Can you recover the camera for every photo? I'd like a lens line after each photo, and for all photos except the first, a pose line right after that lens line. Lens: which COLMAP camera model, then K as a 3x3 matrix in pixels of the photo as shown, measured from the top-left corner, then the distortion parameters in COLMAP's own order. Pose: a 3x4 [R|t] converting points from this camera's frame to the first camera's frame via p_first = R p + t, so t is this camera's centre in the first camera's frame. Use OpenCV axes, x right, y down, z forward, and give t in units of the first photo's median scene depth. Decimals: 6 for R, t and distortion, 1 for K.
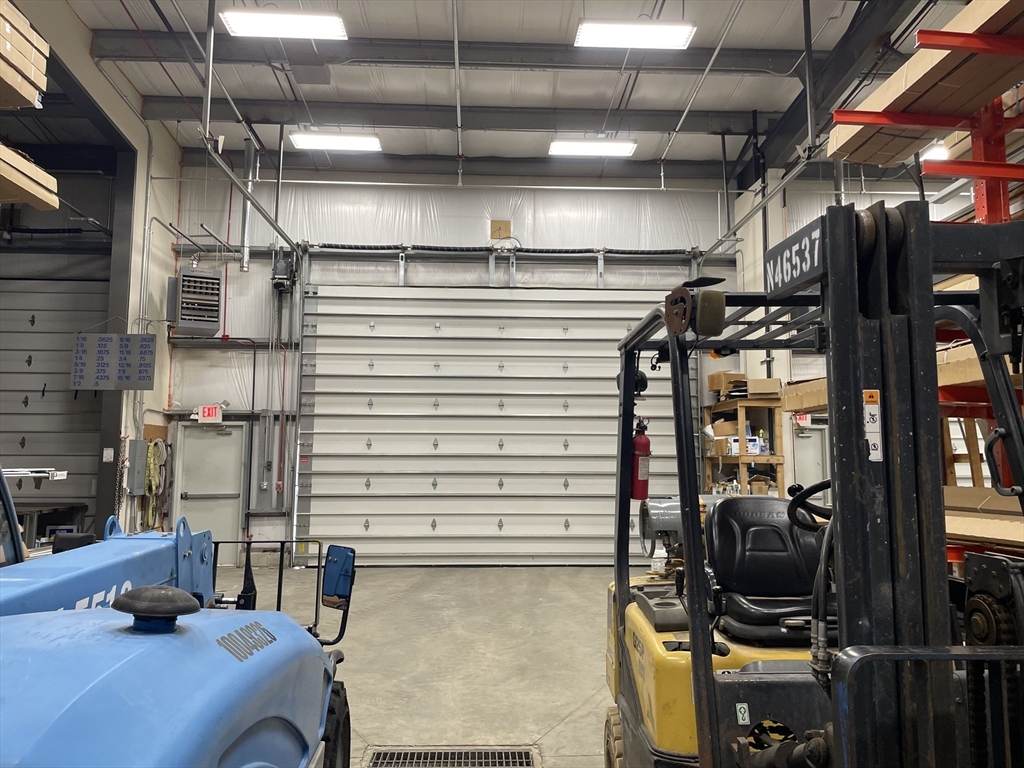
lens RADIAL K [[760.7, 0, 512.0], [0, 760.7, 384.0], [0, 0, 1]] dist [0.062499, -0.085124]
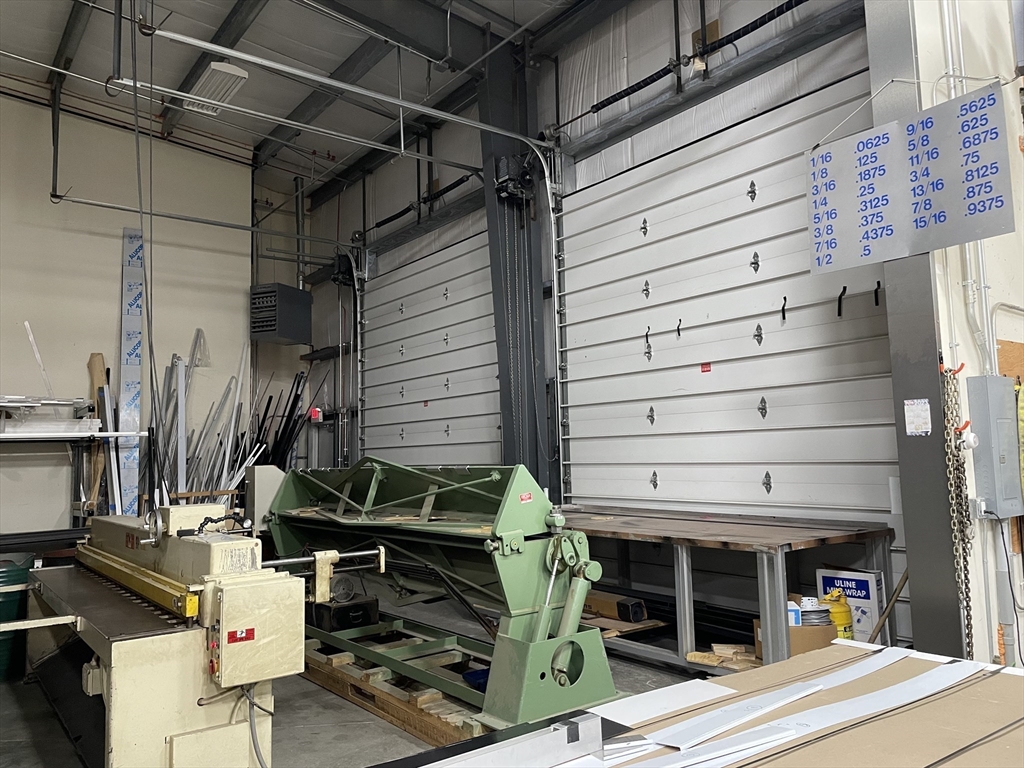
lens RADIAL K [[767.4, 0, 513.0], [0, 767.4, 376.5], [0, 0, 1]] dist [0.073008, -0.092232]
pose [[0.562240, -0.104537, -0.820341, -0.304181], [0.116504, 0.992097, -0.046575, 0.064561], [0.818727, -0.069387, 0.569975, 0.588537]]
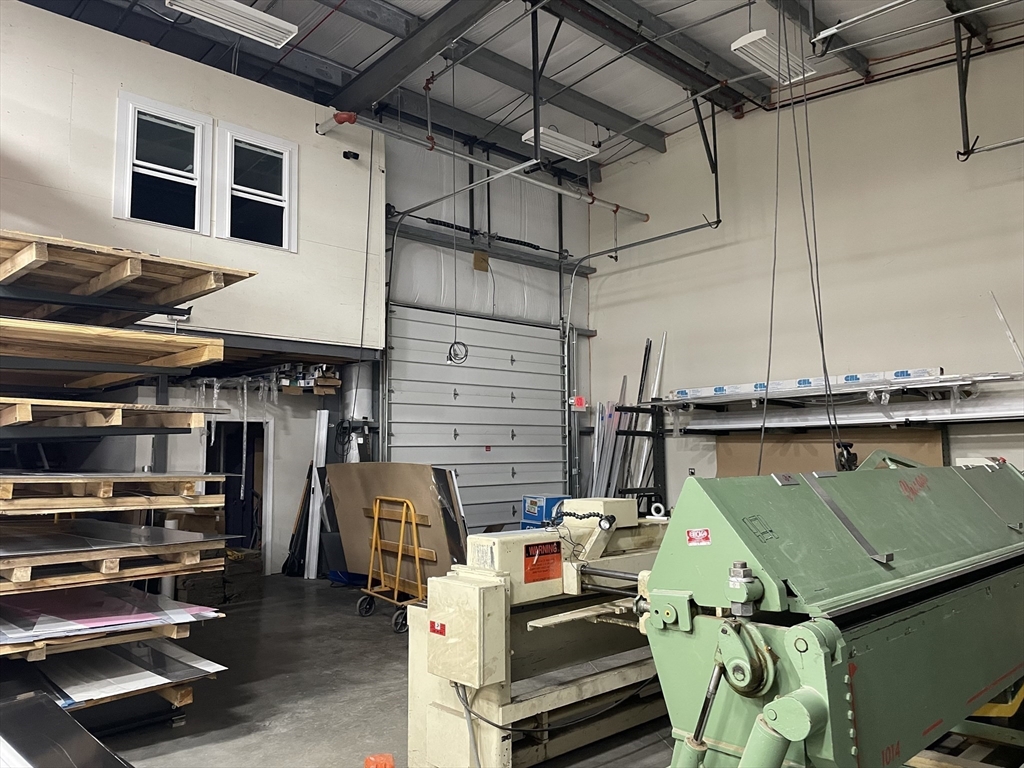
lens RADIAL K [[776.7, 0, 507.0], [0, 776.7, 373.3], [0, 0, 1]] dist [0.073126, -0.096371]
pose [[-0.765710, -0.062454, -0.640147, -0.447494], [0.076664, 0.979317, -0.187246, 0.101928], [0.638601, -0.192452, -0.745085, 0.968073]]
